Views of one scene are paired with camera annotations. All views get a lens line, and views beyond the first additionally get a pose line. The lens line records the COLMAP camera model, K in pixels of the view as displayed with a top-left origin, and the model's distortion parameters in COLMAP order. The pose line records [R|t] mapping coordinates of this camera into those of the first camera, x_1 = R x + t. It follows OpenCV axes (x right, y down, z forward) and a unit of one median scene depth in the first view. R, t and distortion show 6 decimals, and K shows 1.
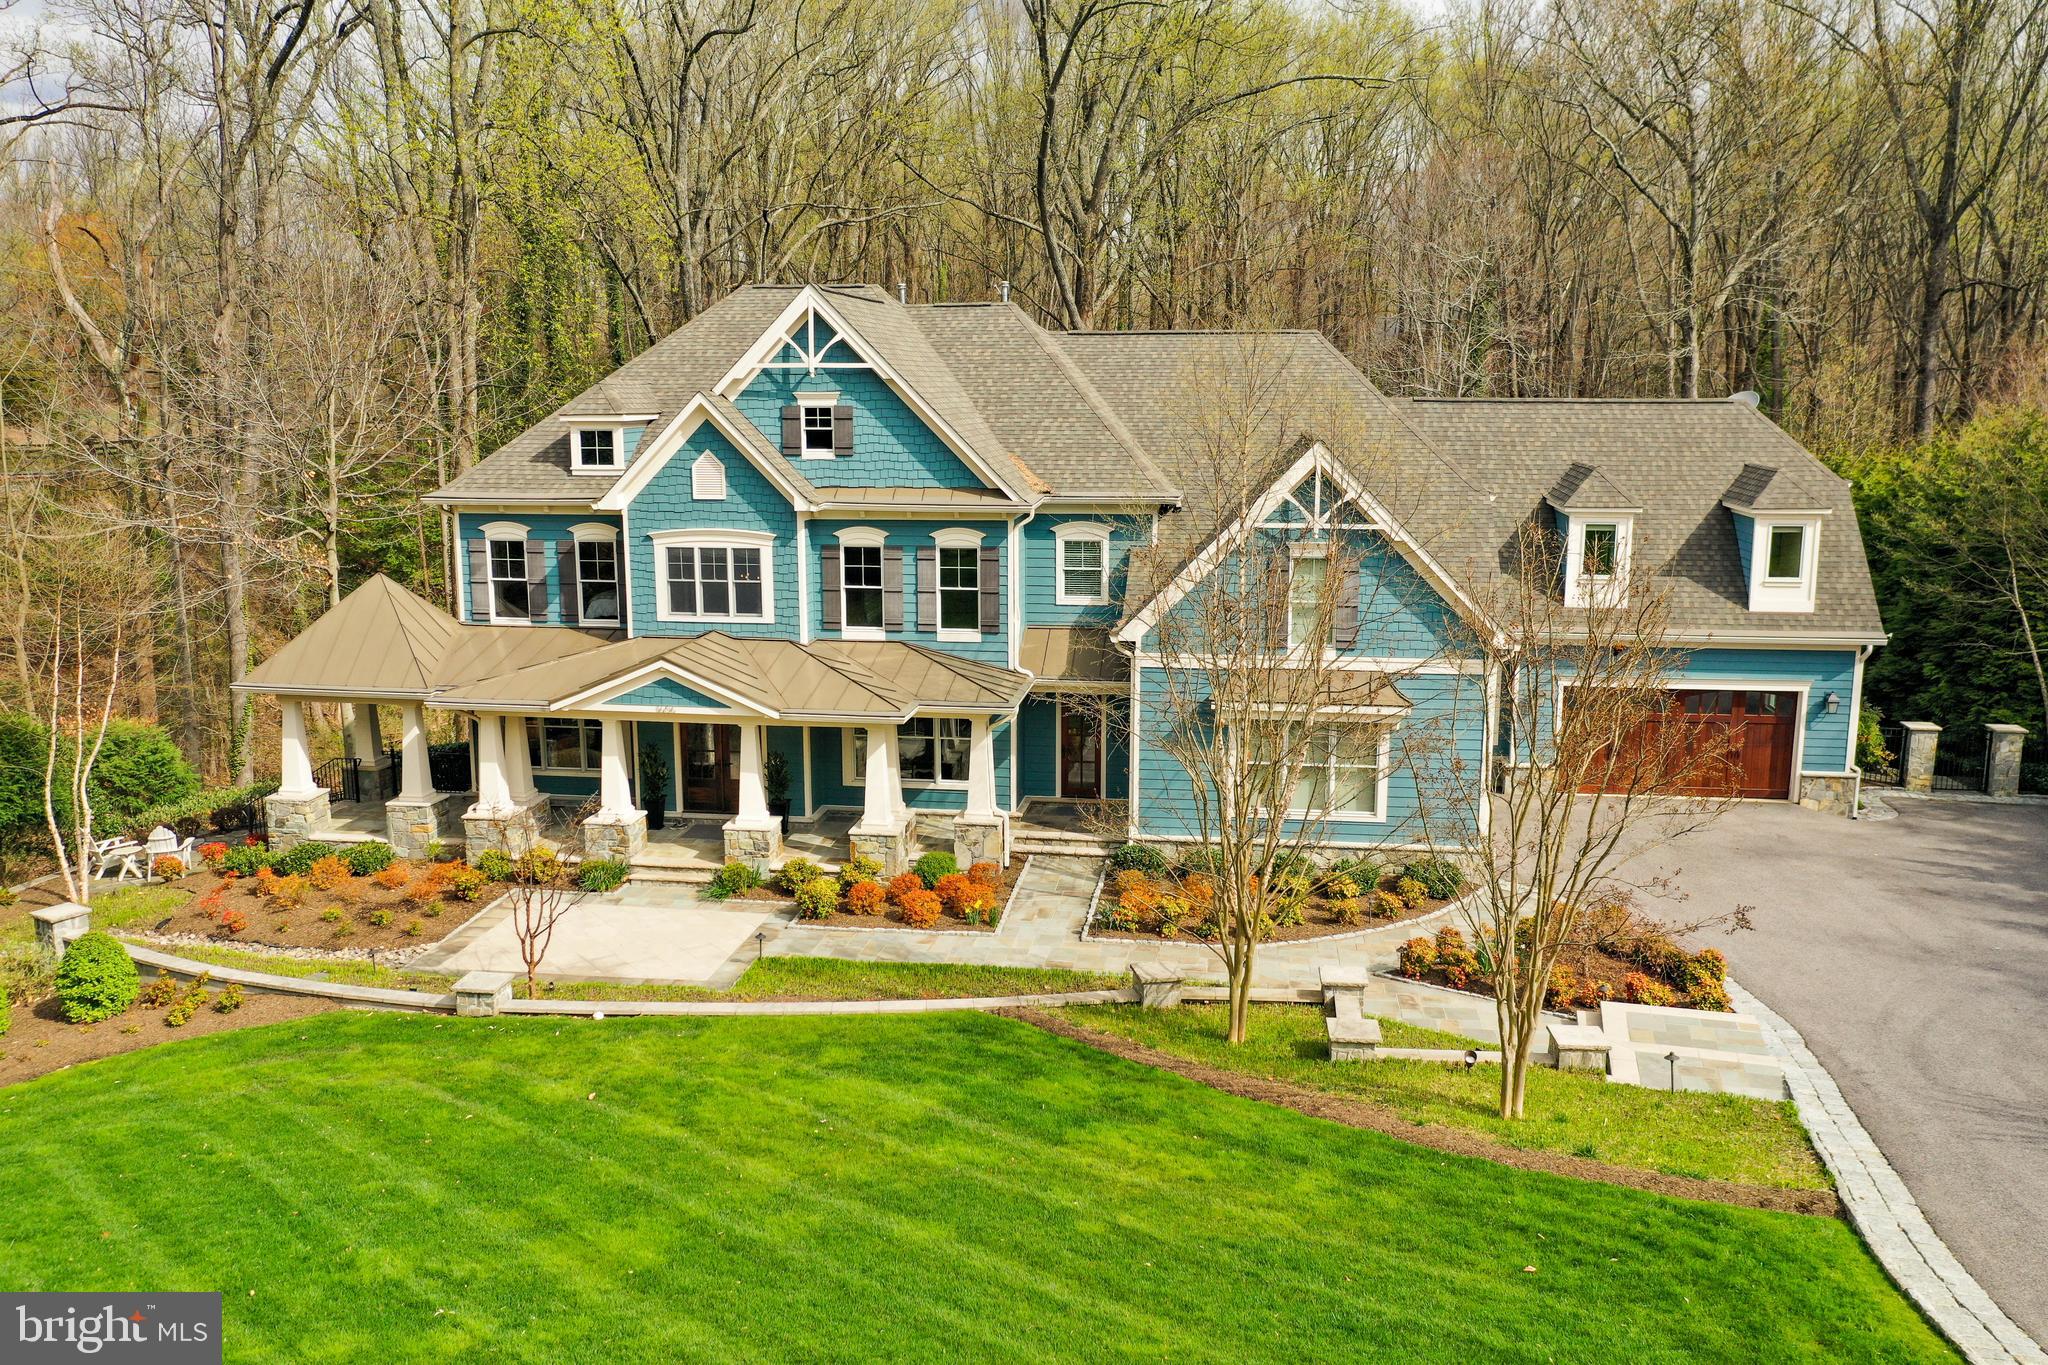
lens RADIAL K [[1628.1, 0, 1022.4], [0, 1628.1, 681.2], [0, 0, 1]] dist [-0.004469, 0.001564]
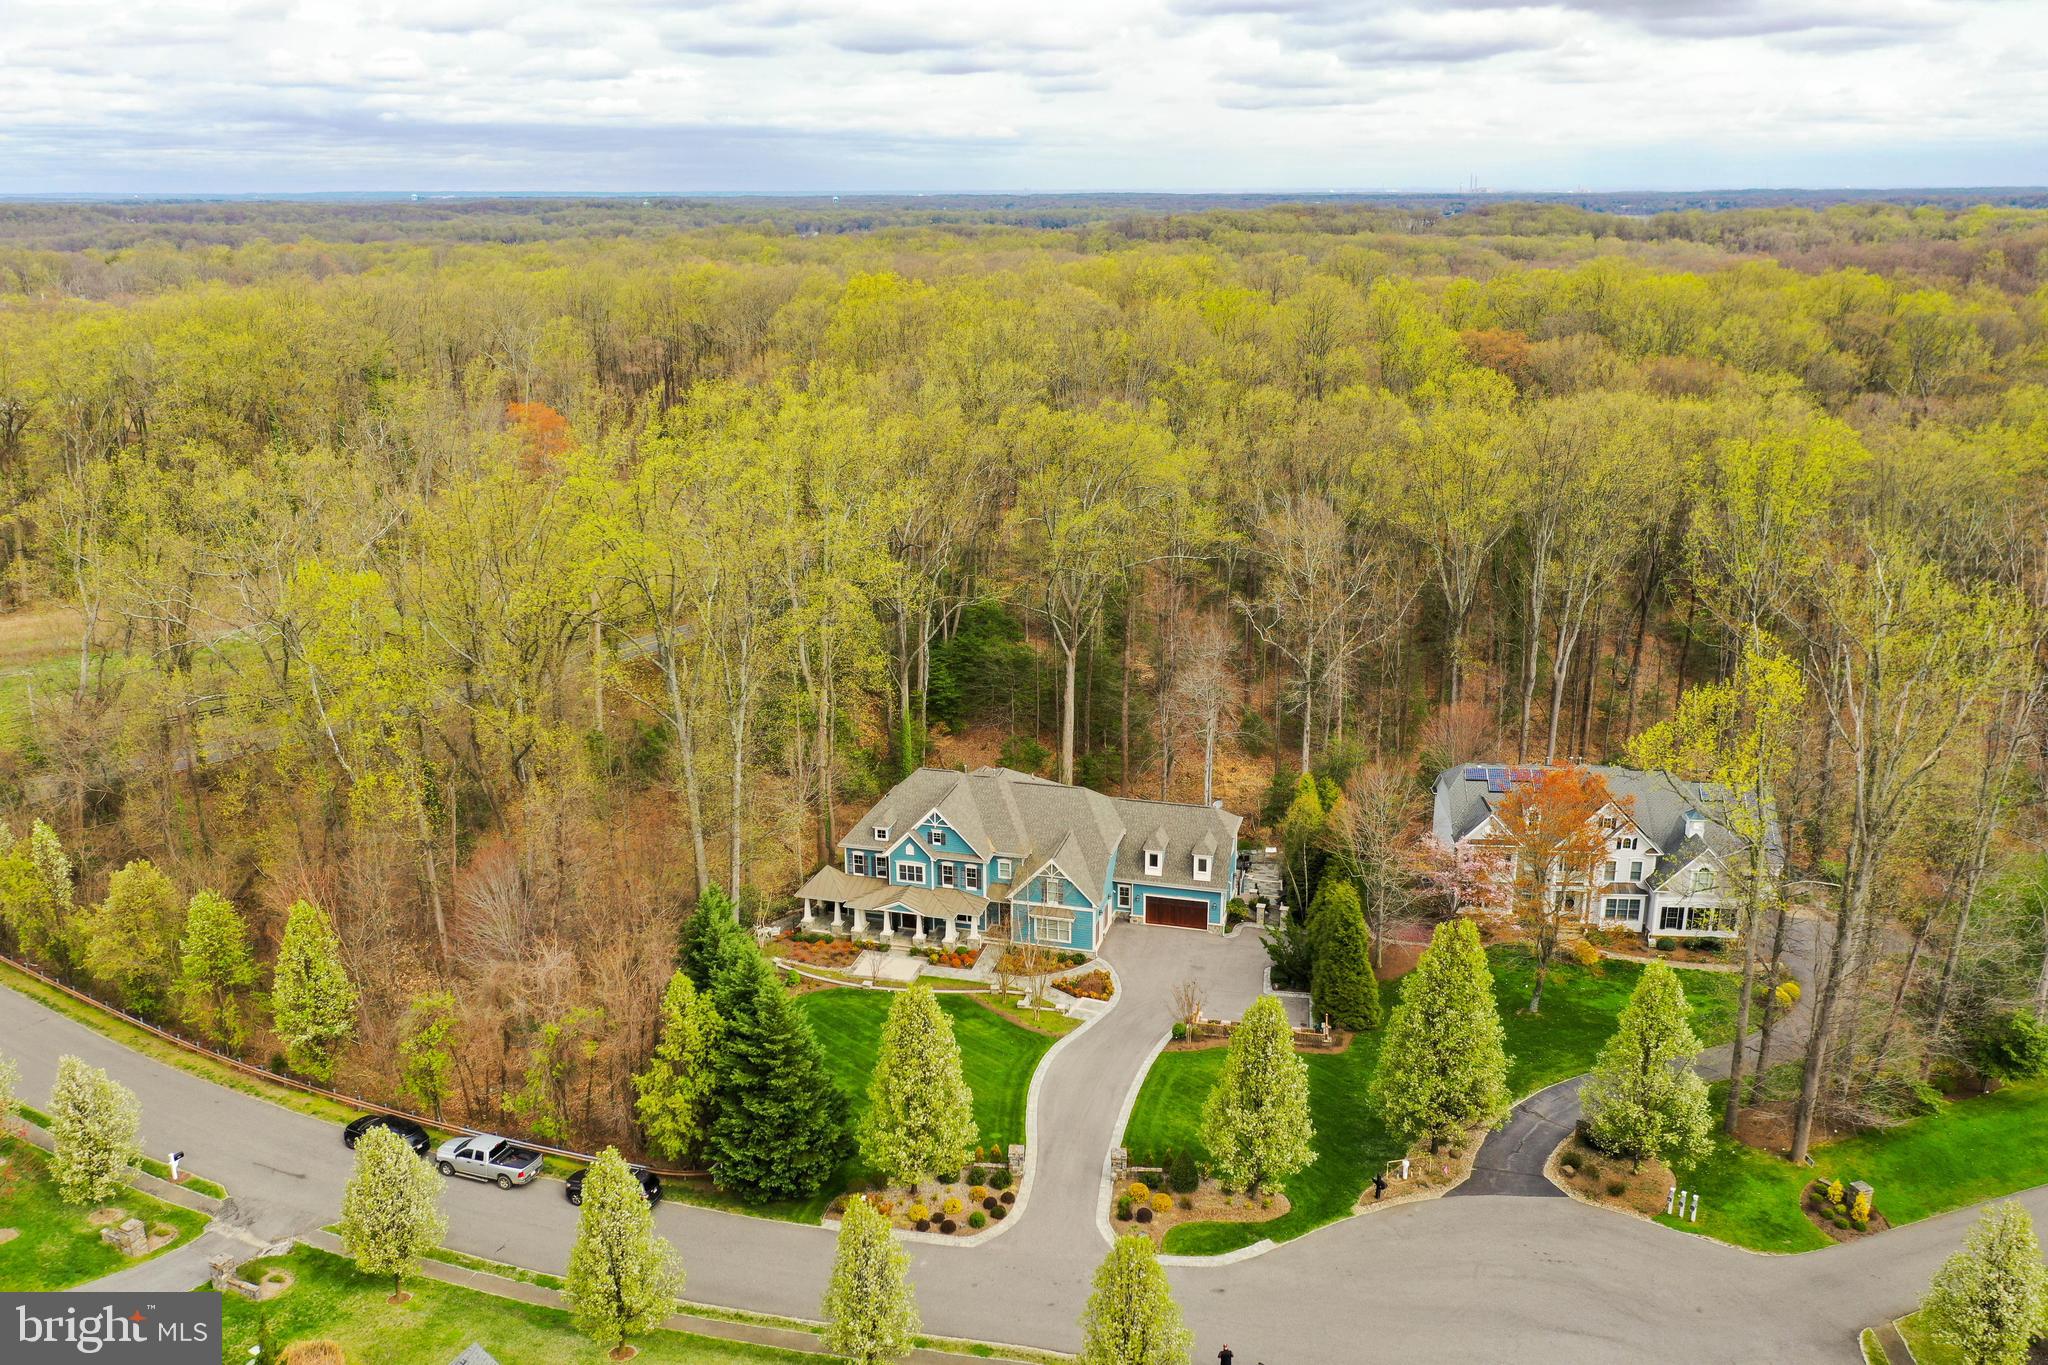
lens RADIAL K [[1628.1, 0, 1021.5], [0, 1628.1, 701.5], [0, 0, 1]] dist [-0.004469, 0.001564]
pose [[0.993303, 0.031763, -0.111086, 0.513341], [-0.017622, 0.991869, 0.126037, -0.993532], [0.114186, -0.123236, 0.985786, -2.871005]]
